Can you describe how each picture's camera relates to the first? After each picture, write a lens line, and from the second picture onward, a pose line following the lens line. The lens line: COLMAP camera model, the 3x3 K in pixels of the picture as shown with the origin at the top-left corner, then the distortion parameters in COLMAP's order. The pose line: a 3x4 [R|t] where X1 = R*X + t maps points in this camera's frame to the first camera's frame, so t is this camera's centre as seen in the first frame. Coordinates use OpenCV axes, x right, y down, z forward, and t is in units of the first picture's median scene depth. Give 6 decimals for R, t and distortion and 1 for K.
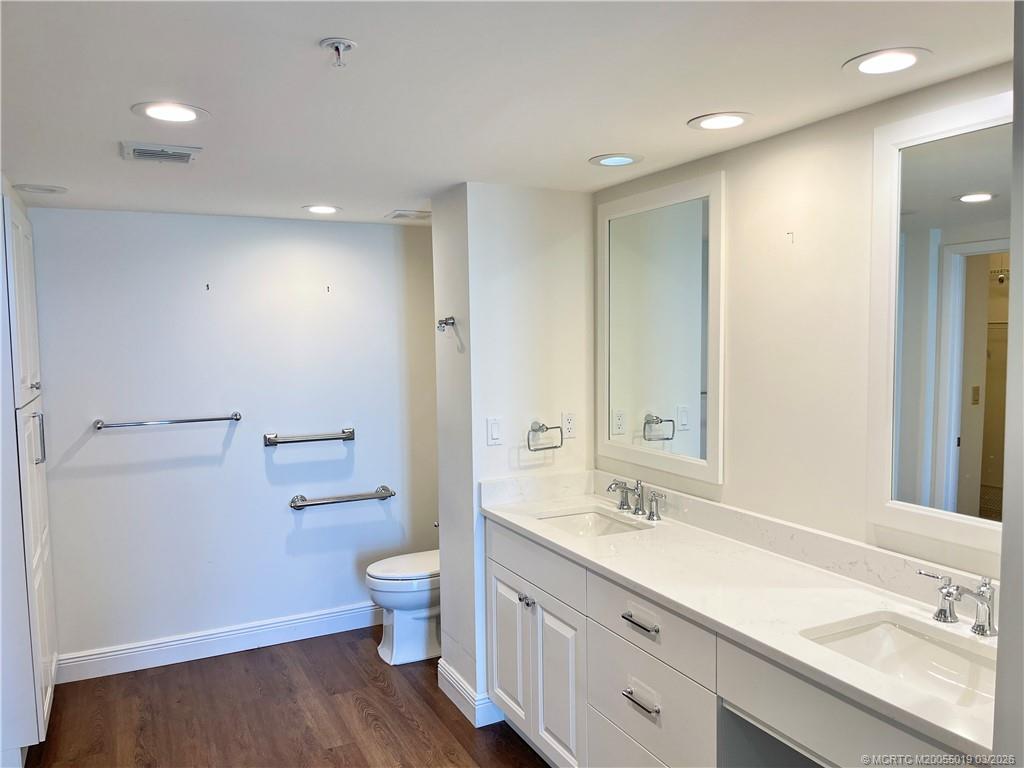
lens RADIAL K [[780.4, 0, 517.4], [0, 780.4, 398.6], [0, 0, 1]] dist [0.077207, -0.107424]
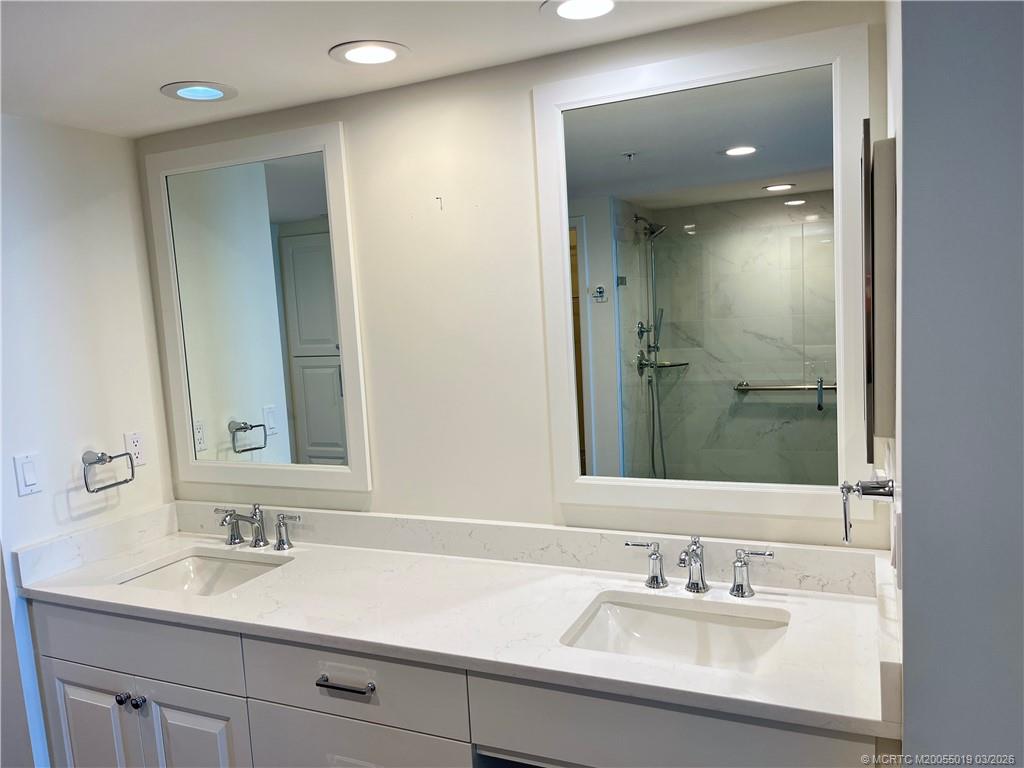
lens RADIAL K [[780.4, 0, 517.4], [0, 780.4, 398.6], [0, 0, 1]] dist [0.077207, -0.107424]
pose [[0.783225, -0.107513, 0.612372, -0.127202], [0.100382, 0.993880, 0.046105, -0.014684], [-0.613581, 0.025360, 0.789224, 0.212193]]
